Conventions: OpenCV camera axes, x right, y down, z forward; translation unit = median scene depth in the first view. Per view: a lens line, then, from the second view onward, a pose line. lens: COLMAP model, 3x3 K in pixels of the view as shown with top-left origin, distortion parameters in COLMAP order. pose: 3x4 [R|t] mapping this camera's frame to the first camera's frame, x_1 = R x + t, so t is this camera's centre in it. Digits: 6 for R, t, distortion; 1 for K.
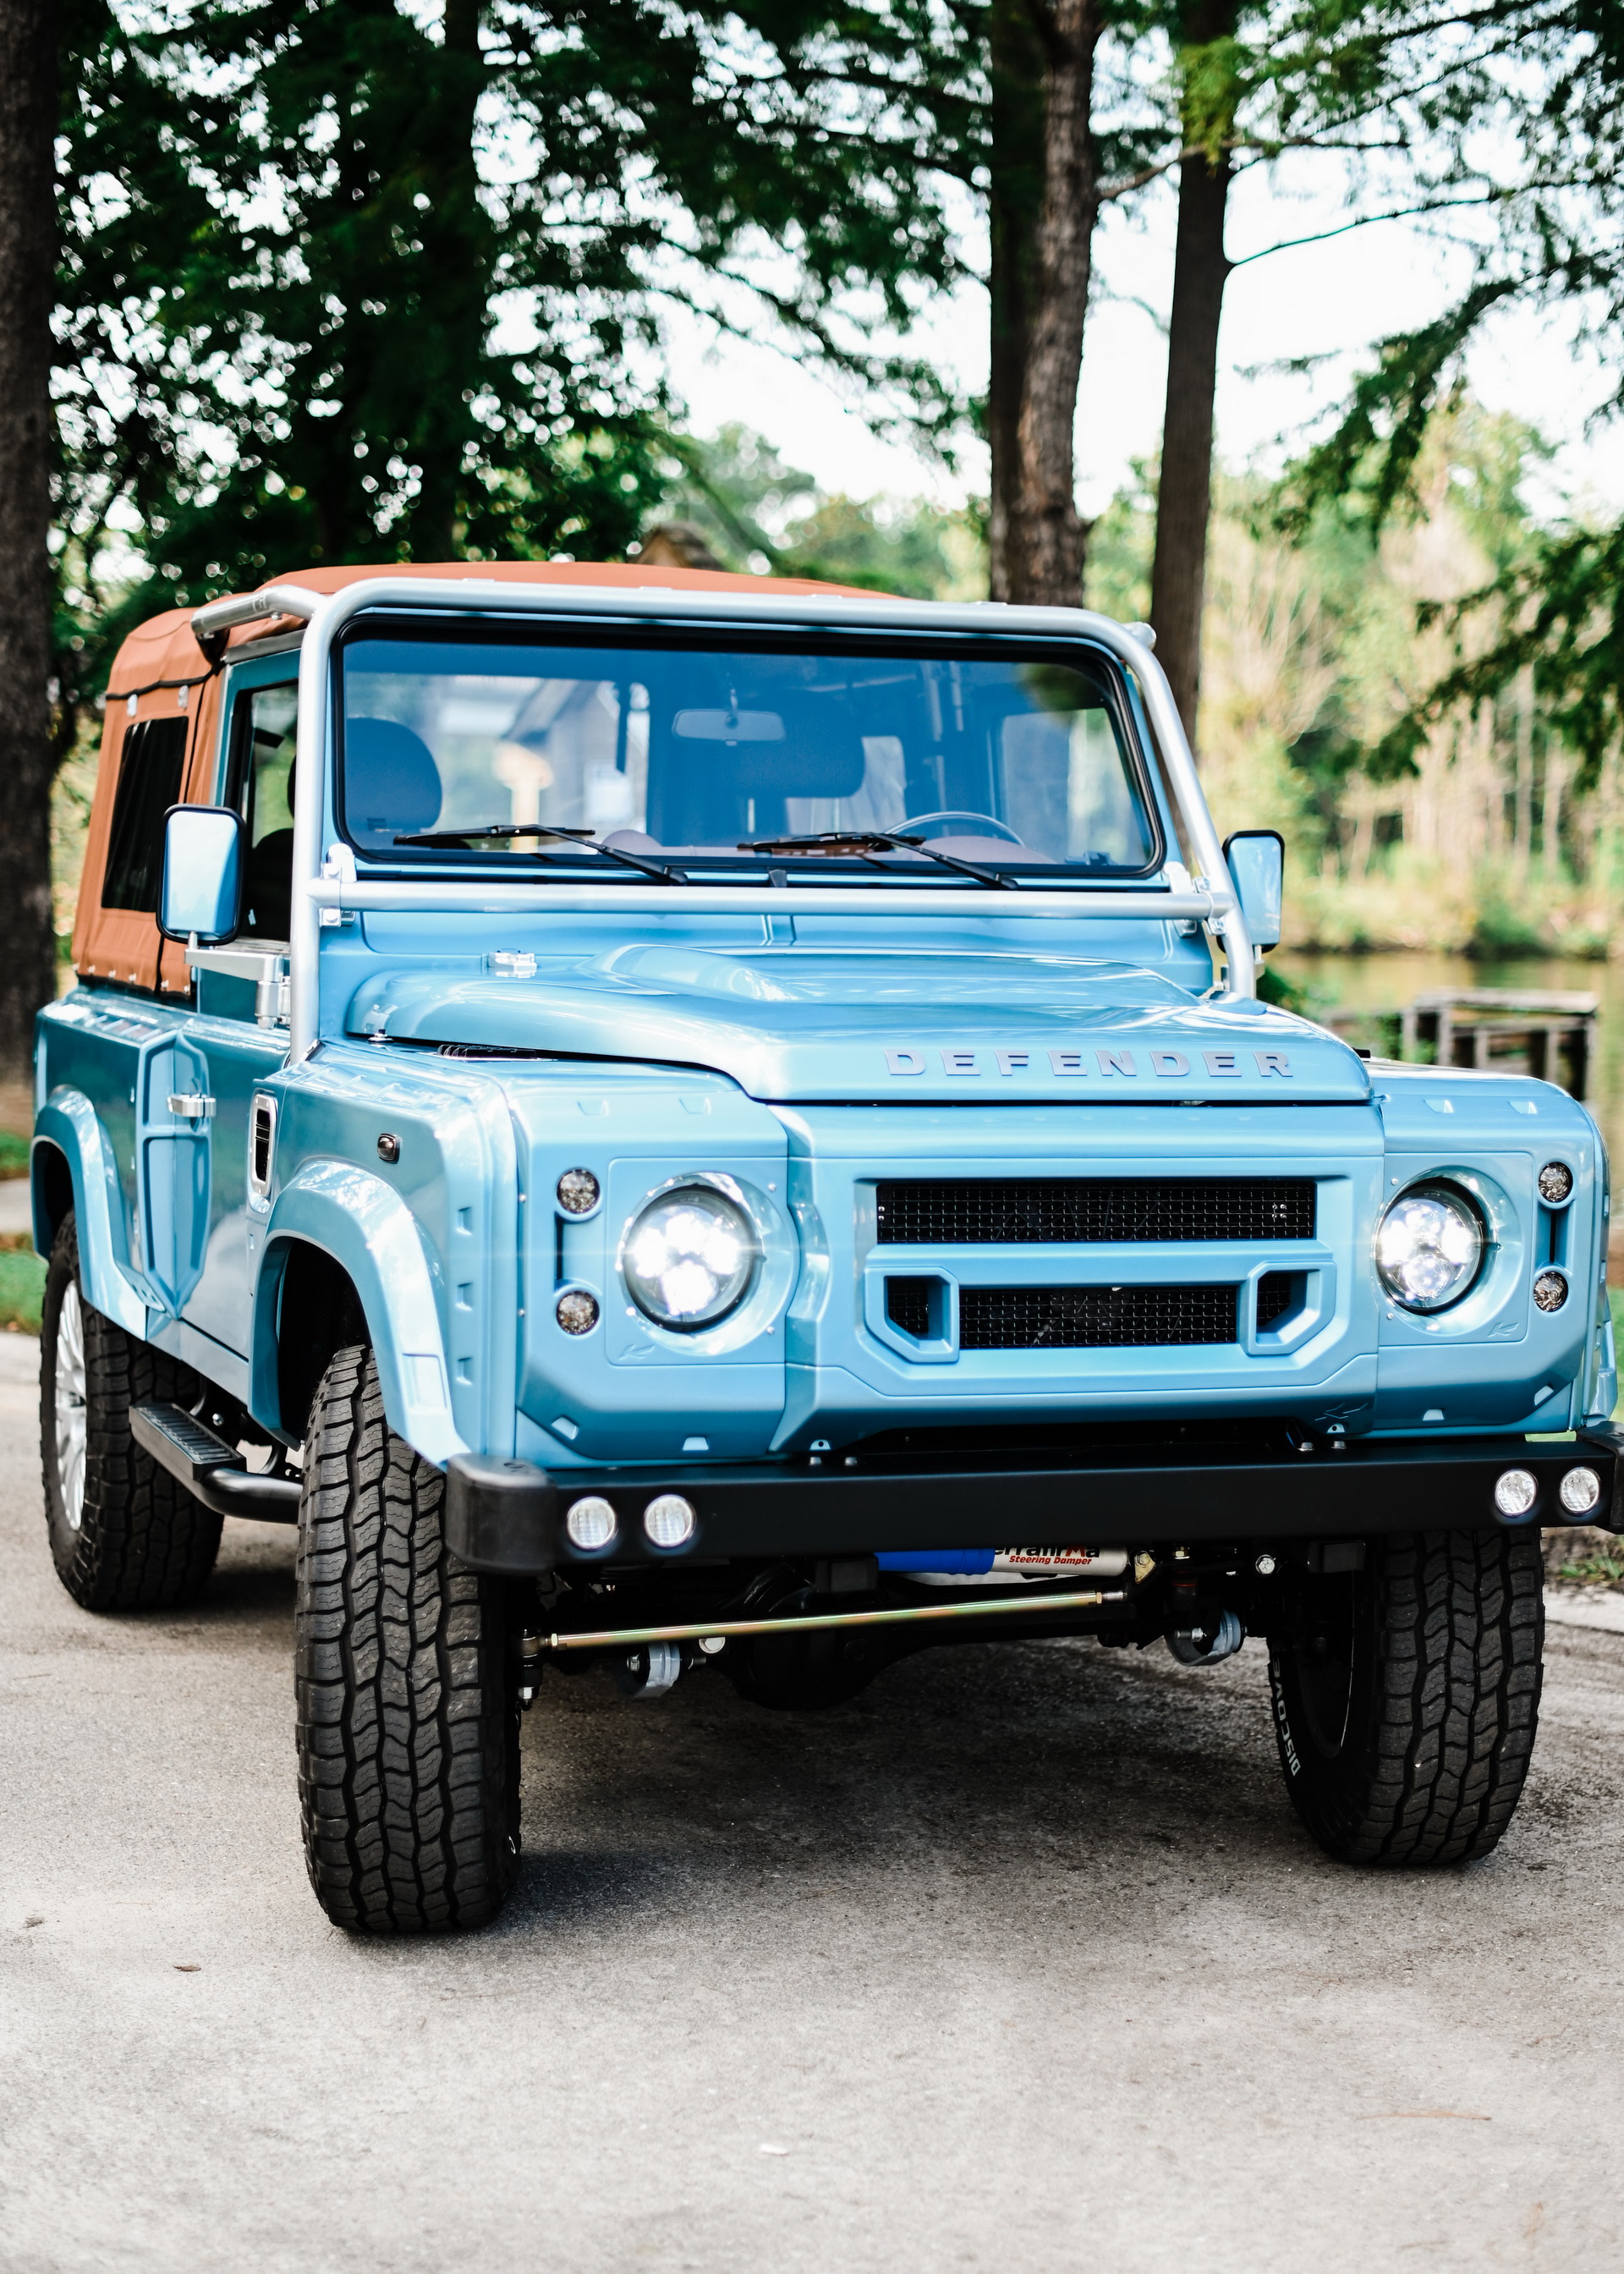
lens RADIAL K [[3669.6, 0, 845.3], [0, 3669.6, 1214.1], [0, 0, 1]] dist [0.003667, -0.064257]
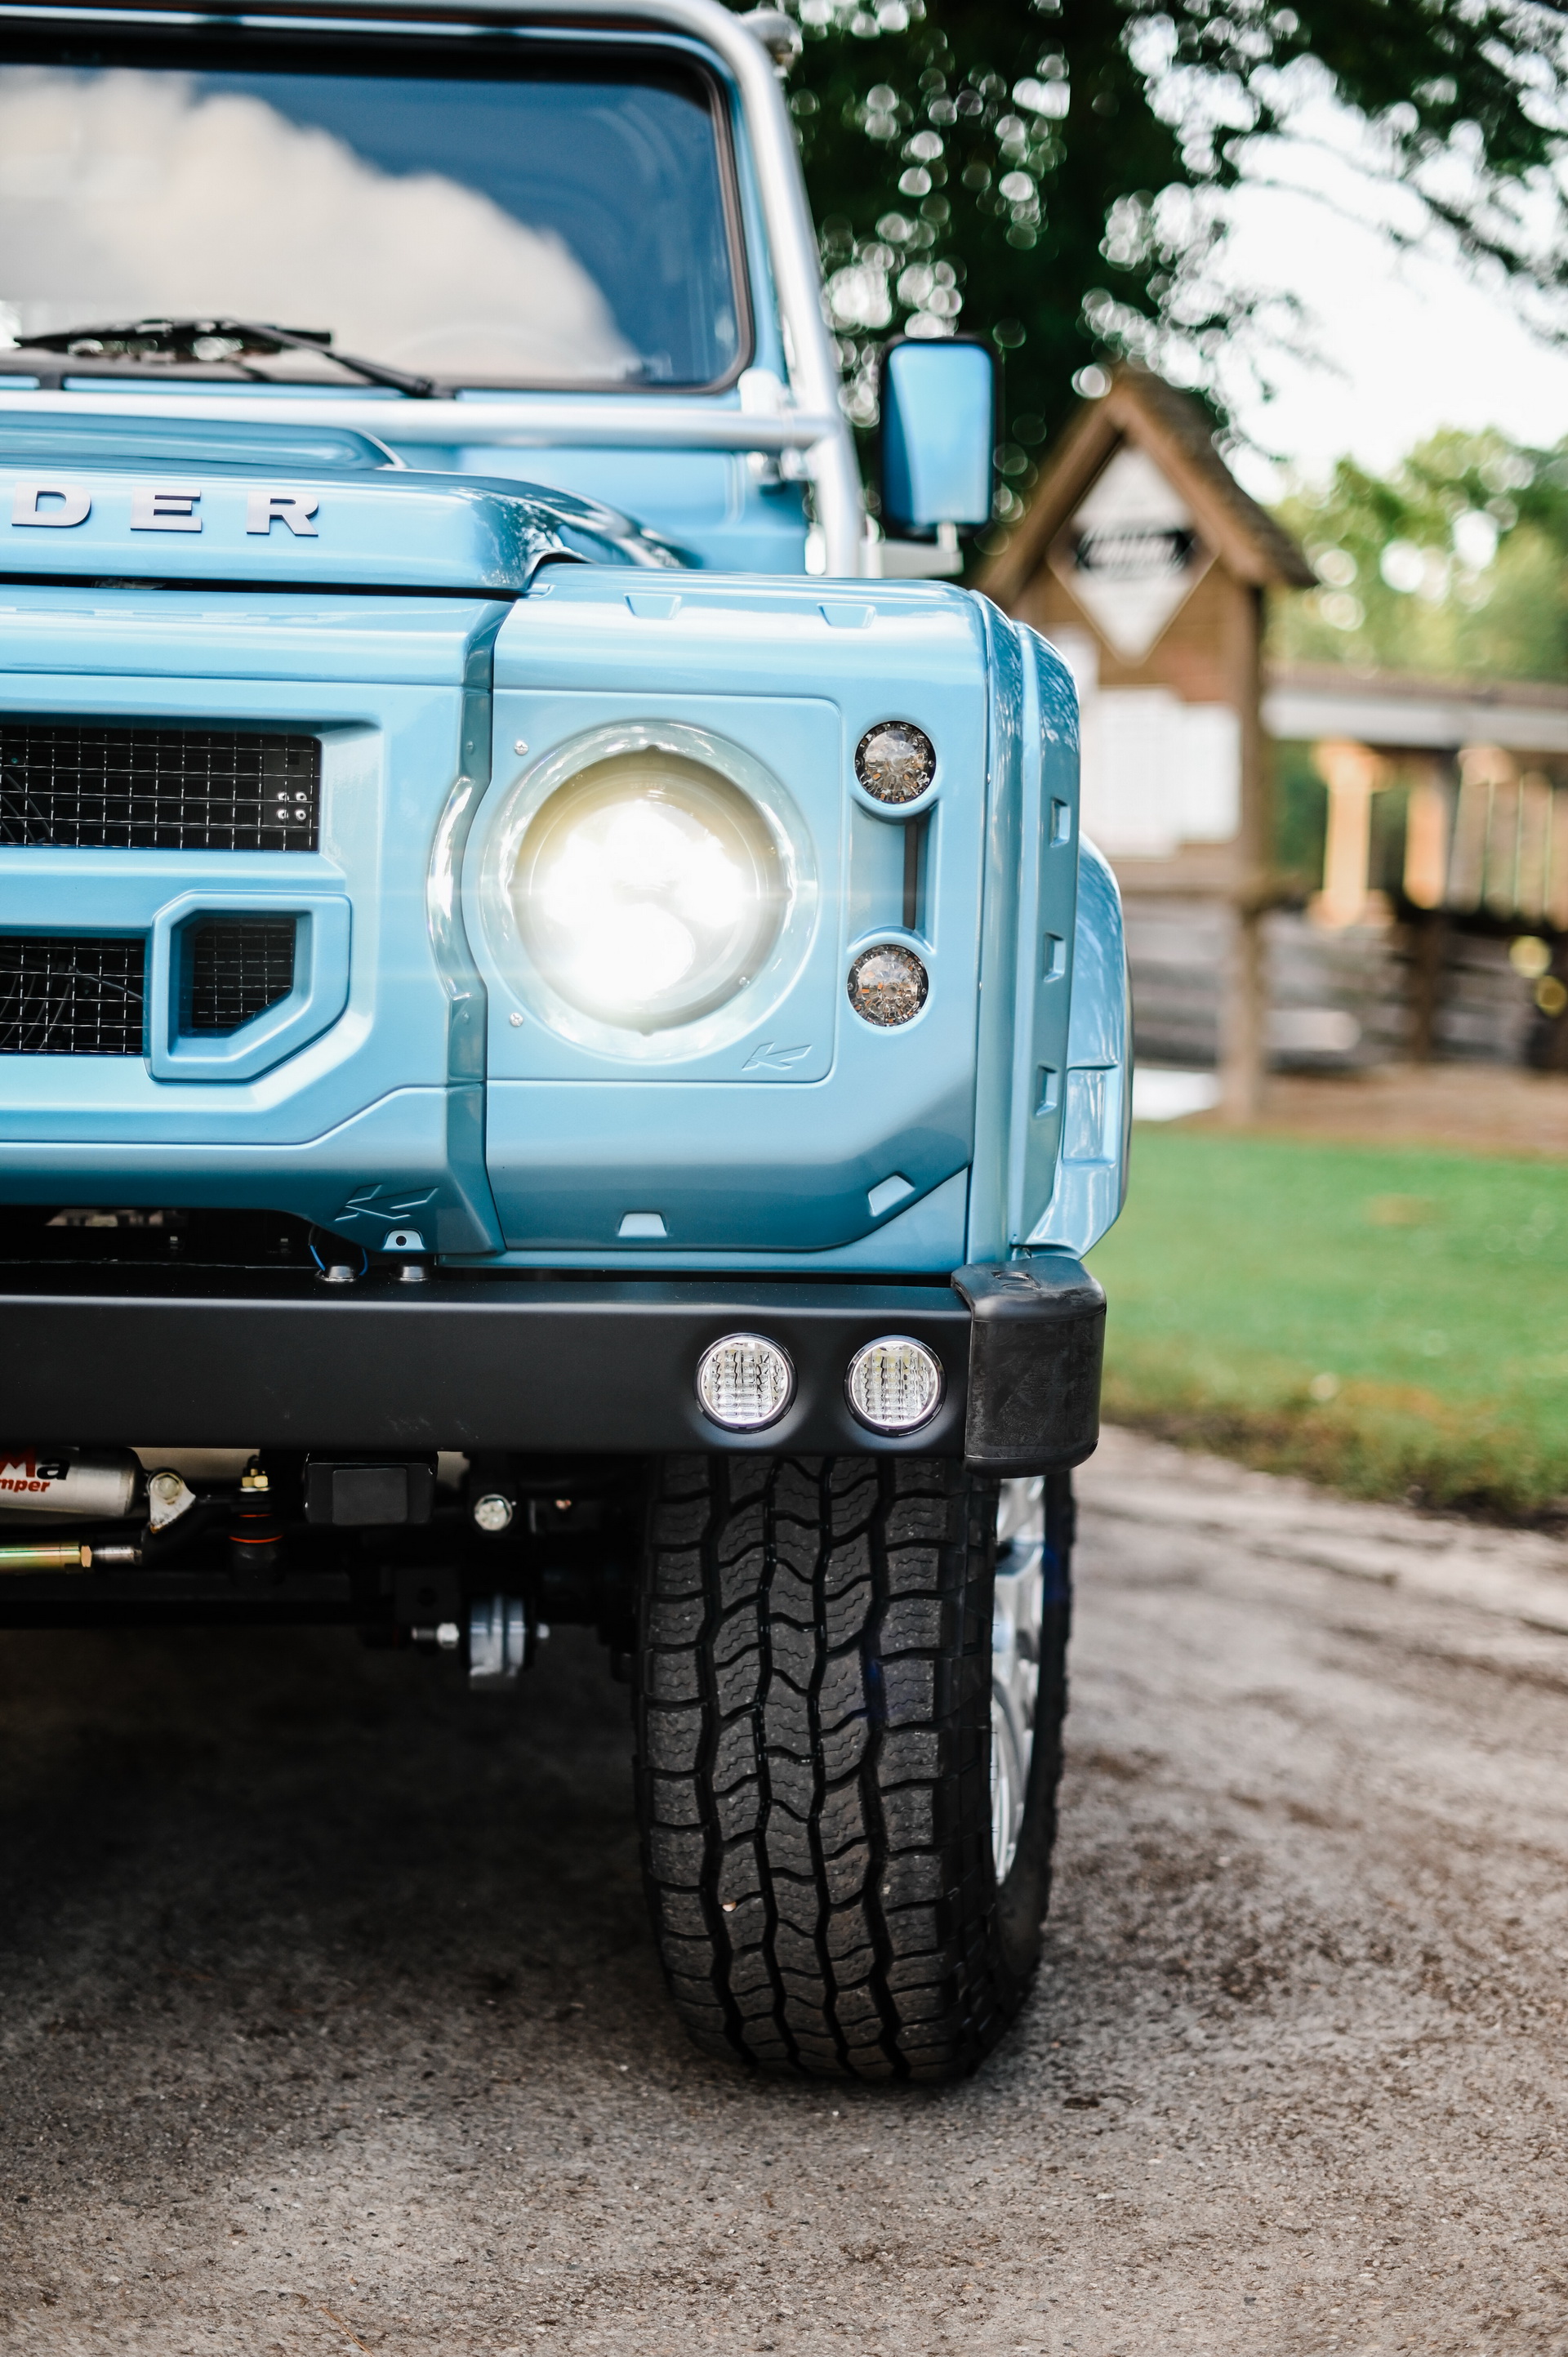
lens RADIAL K [[3437.4, 0, 803.6], [0, 3437.4, 1195.9], [0, 0, 1]] dist [-0.006904, 0.002427]
pose [[0.966801, 0.024042, -0.254396, 0.300552], [-0.024260, 0.999703, 0.002281, 0.048967], [0.254376, 0.003967, 0.967097, 0.548113]]
